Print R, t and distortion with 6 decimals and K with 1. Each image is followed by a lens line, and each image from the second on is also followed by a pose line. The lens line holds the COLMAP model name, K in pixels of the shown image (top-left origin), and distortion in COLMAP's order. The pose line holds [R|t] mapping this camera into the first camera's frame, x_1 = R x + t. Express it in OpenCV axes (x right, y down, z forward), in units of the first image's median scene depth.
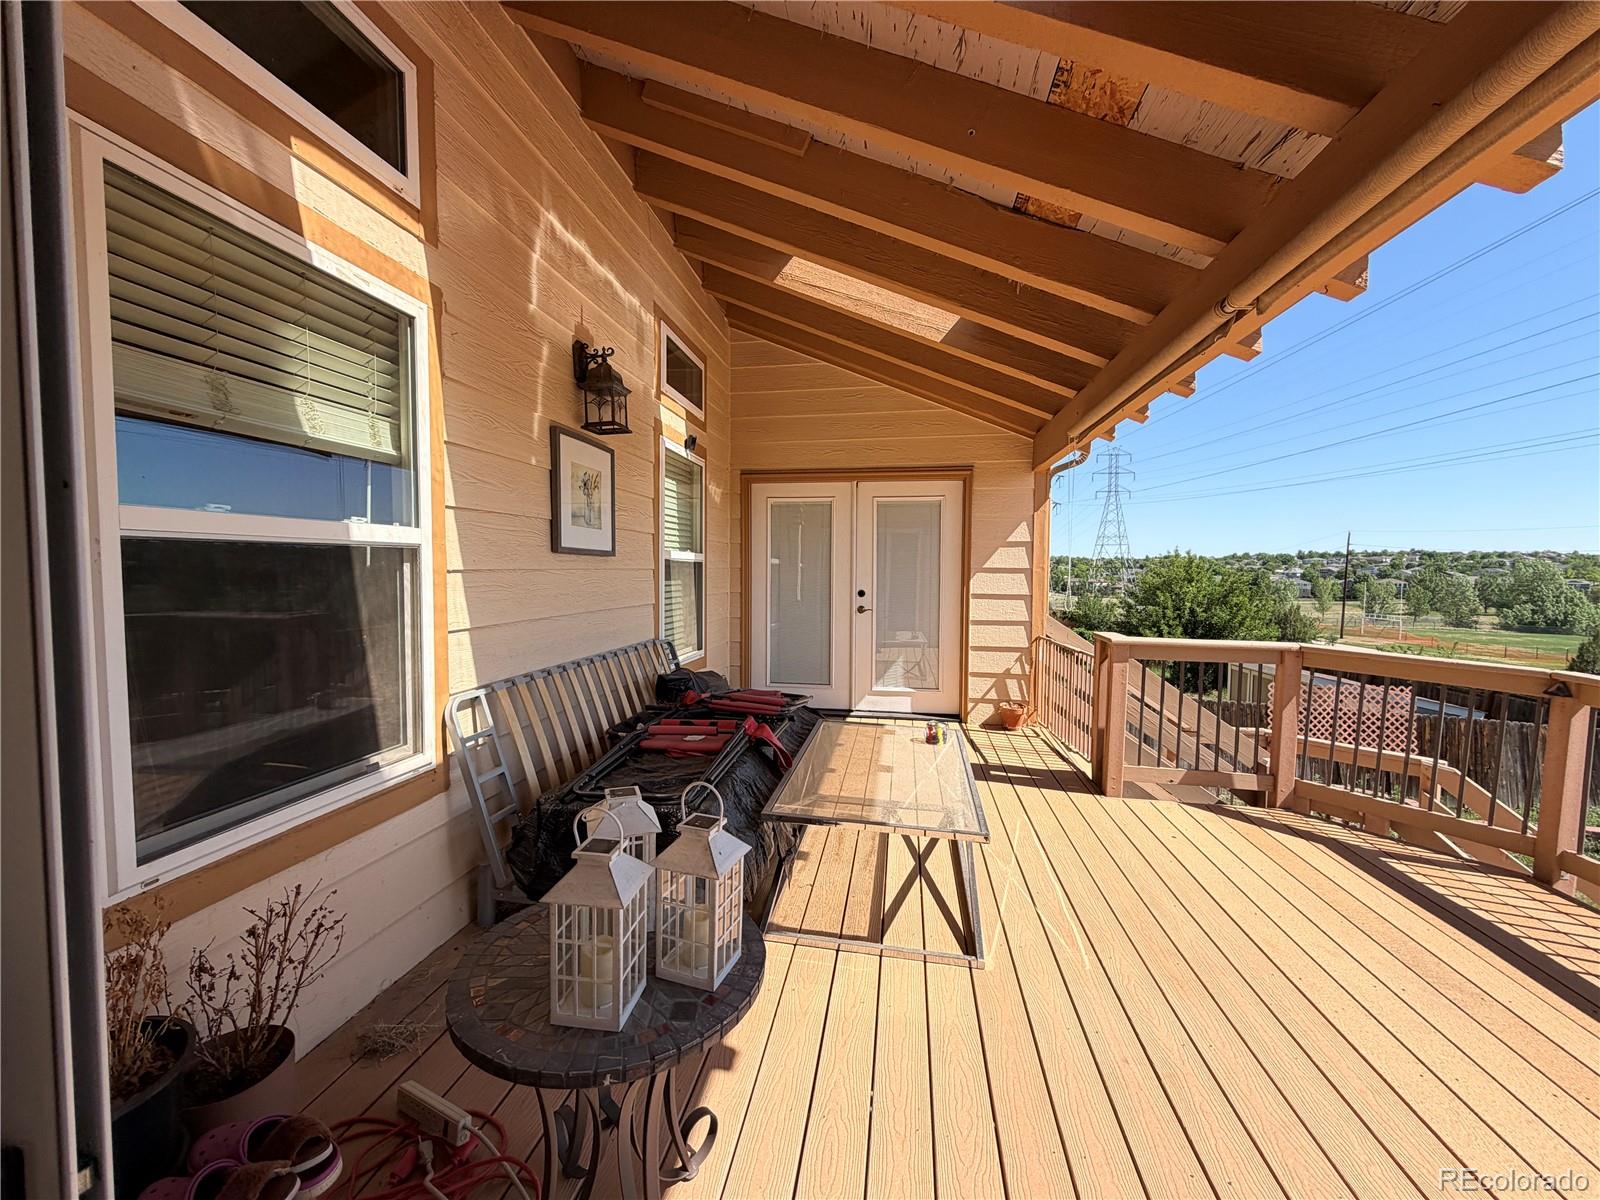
lens RADIAL K [[637.9, 0, 796.4], [0, 637.9, 599.0], [0, 0, 1]] dist [-0.000757, 0.000414]
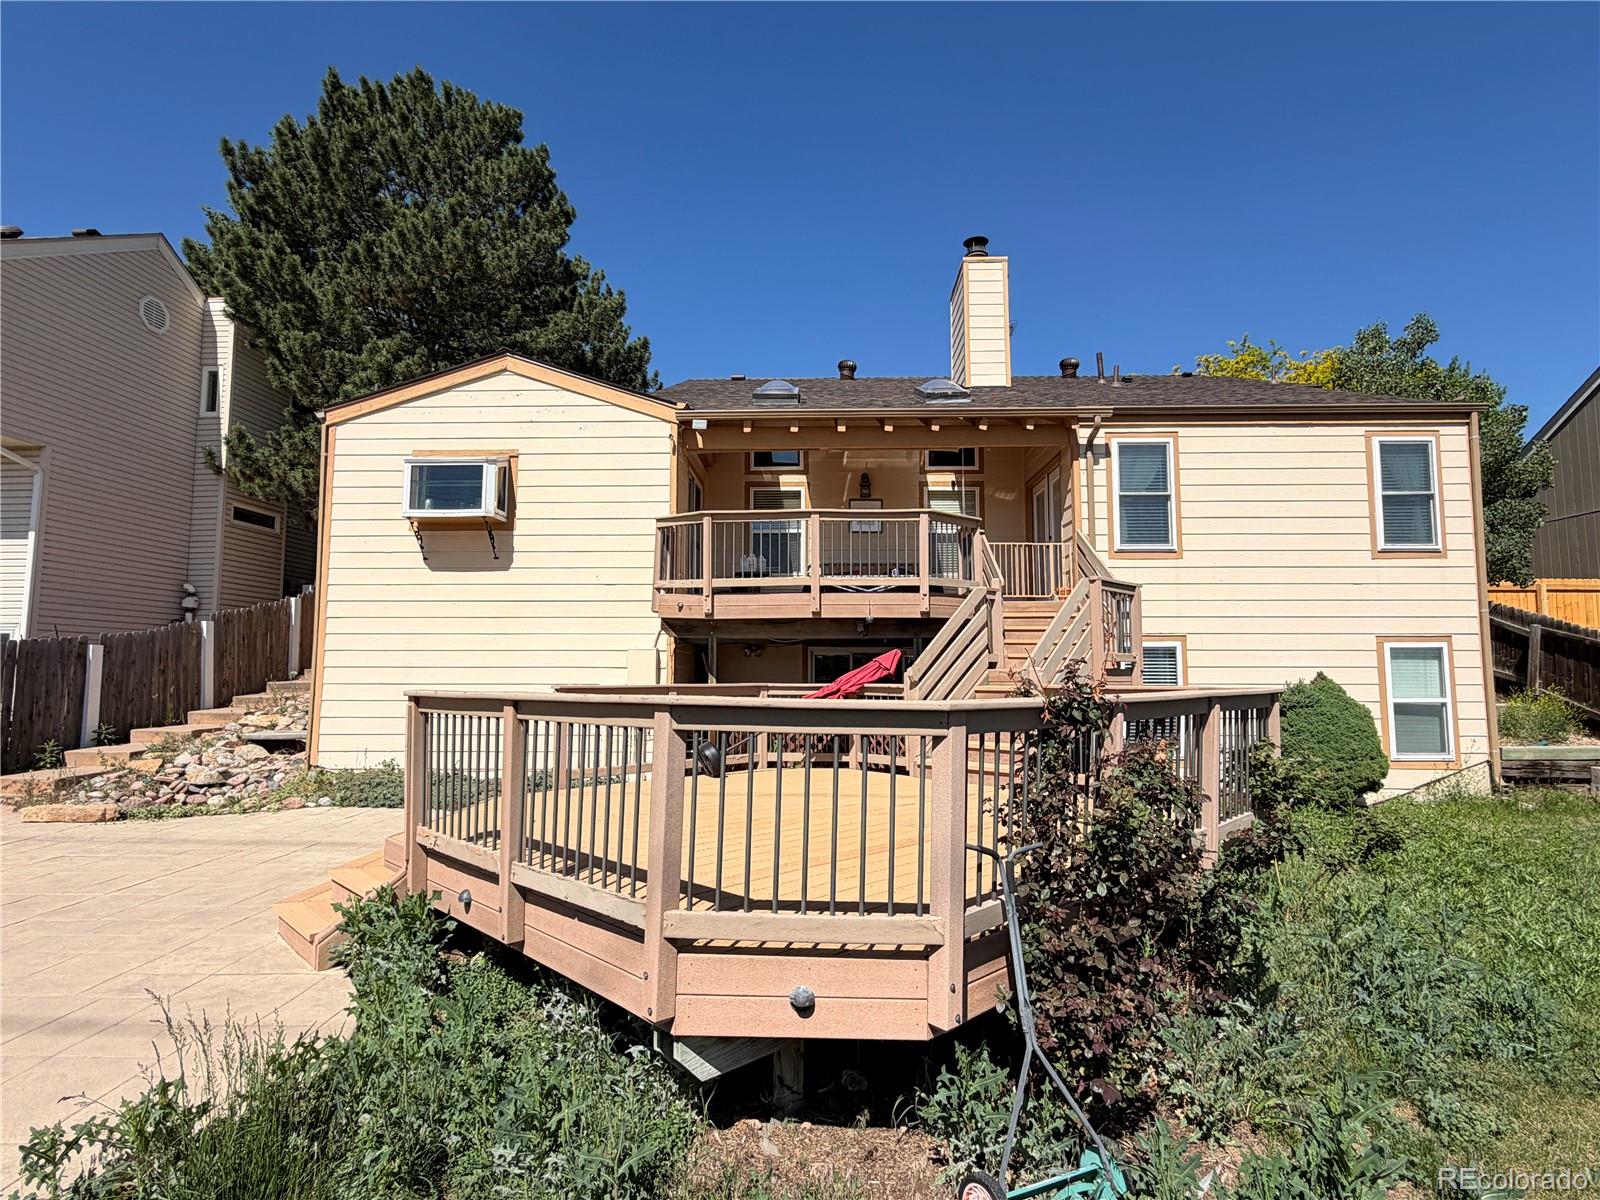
lens RADIAL K [[847.2, 0, 800.0], [0, 847.2, 600.0], [0, 0, 1]] dist [-0.001910, -0.000306]
pose [[0.129225, -0.095862, -0.986971, 3.124983], [-0.050845, 0.993366, -0.103140, 0.593421], [0.990311, 0.063511, 0.123494, 0.089640]]
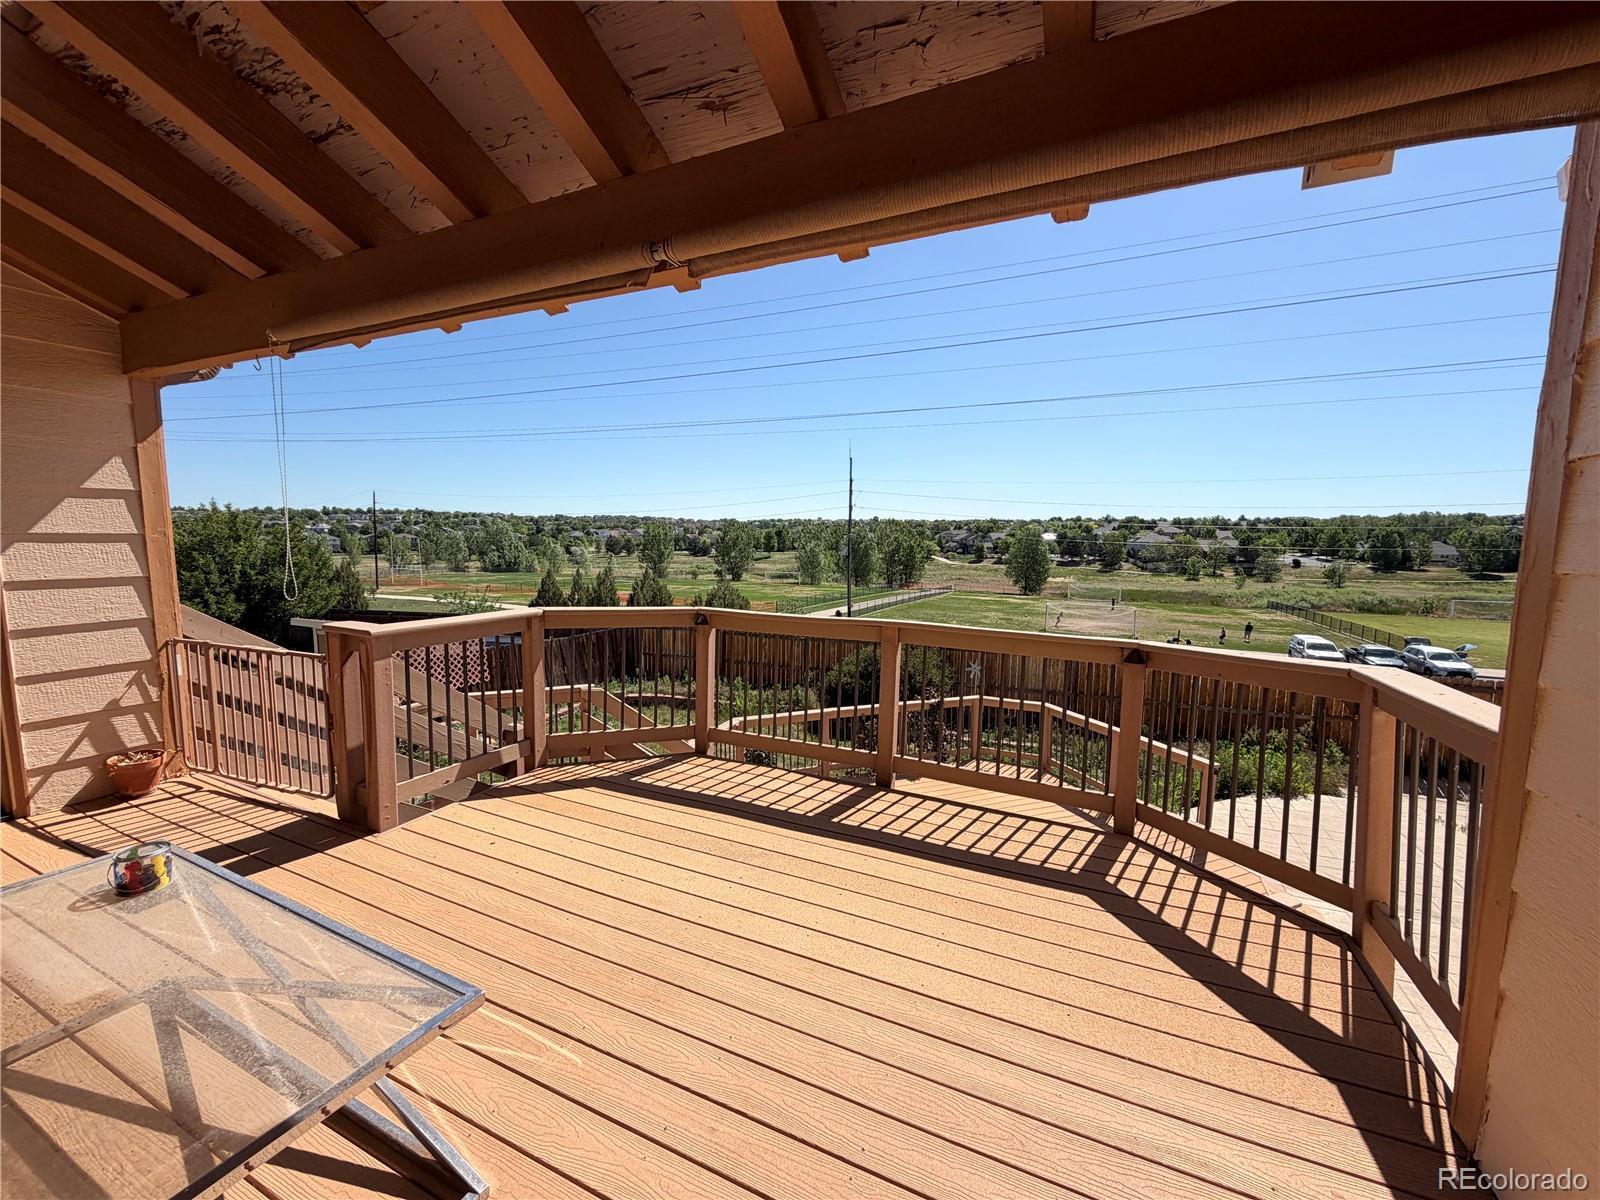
lens RADIAL K [[637.9, 0, 796.4], [0, 637.9, 599.0], [0, 0, 1]] dist [-0.000757, 0.000414]
pose [[0.267331, -0.105866, 0.957772, -0.085591], [0.039358, 0.994317, 0.098920, -0.027739], [-0.962801, 0.011251, 0.269979, 0.279582]]
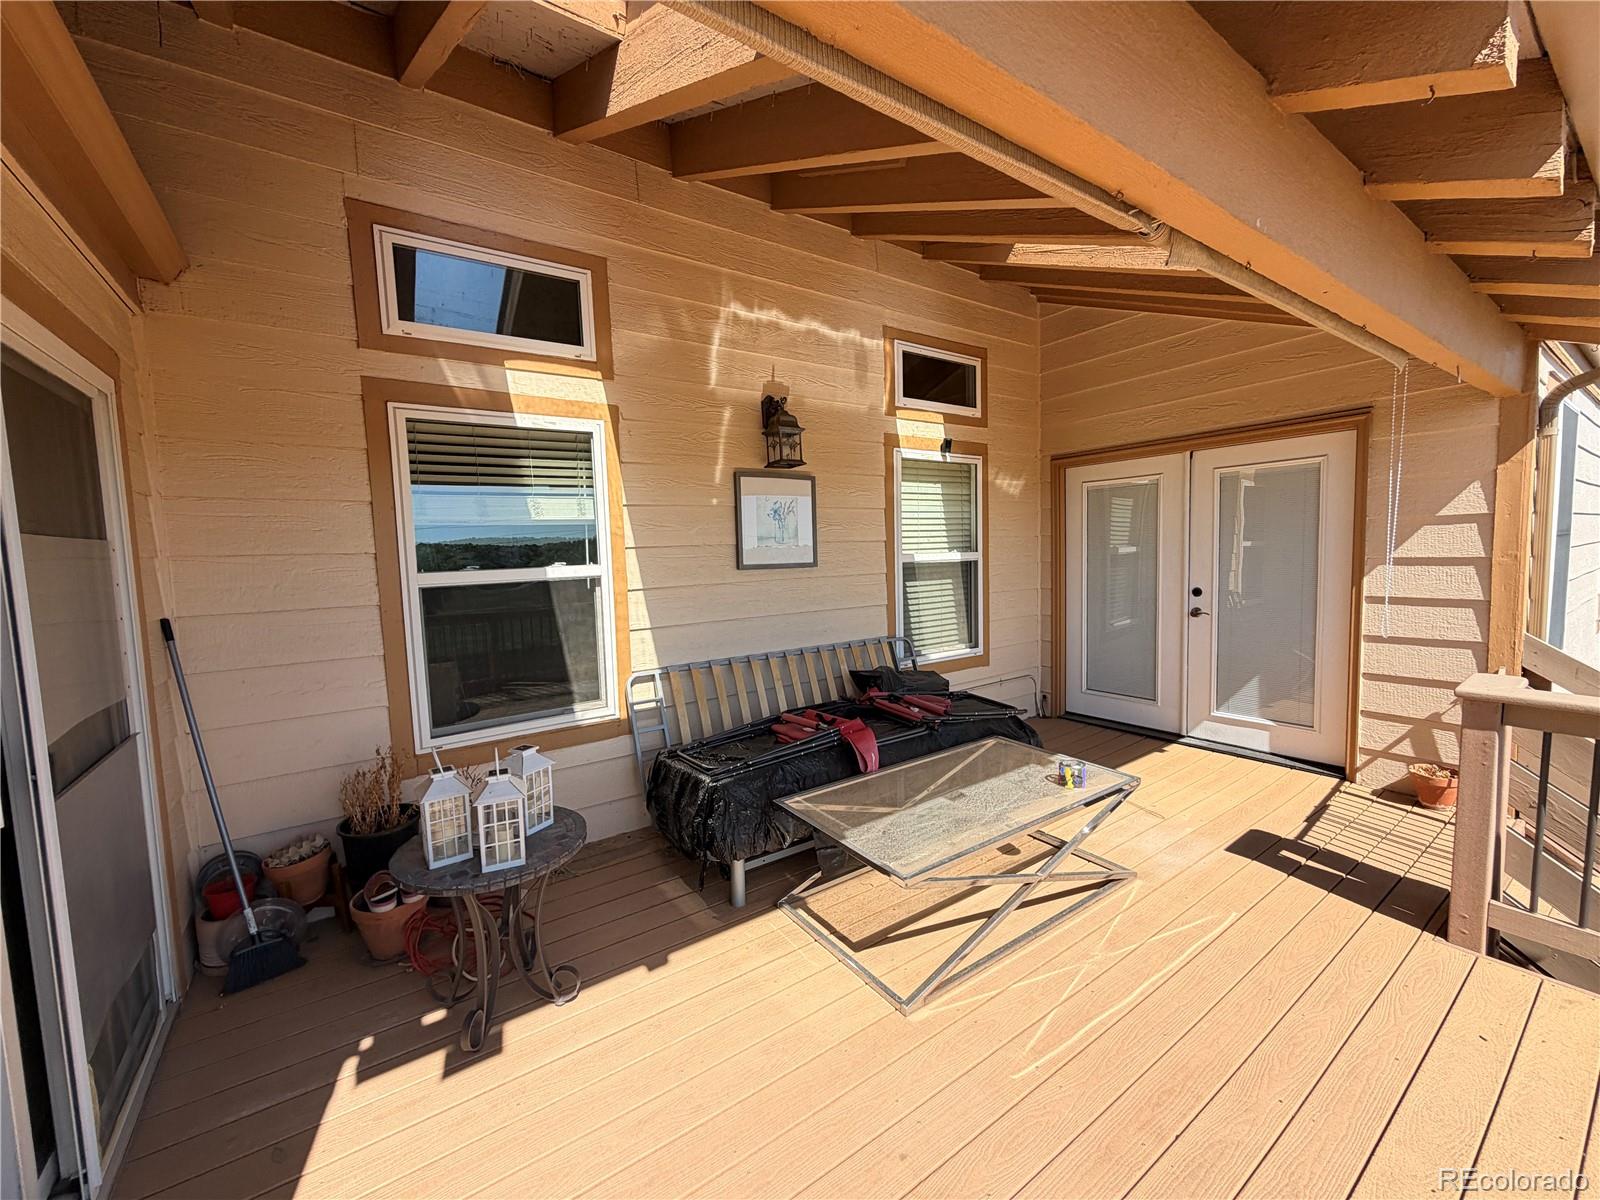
lens RADIAL K [[637.9, 0, 796.4], [0, 637.9, 599.0], [0, 0, 1]] dist [-0.000757, 0.000414]
pose [[0.700902, 0.024054, -0.712852, 0.443791], [0.003306, 0.999311, 0.036971, -0.042831], [0.713250, -0.028269, 0.700340, 0.120353]]
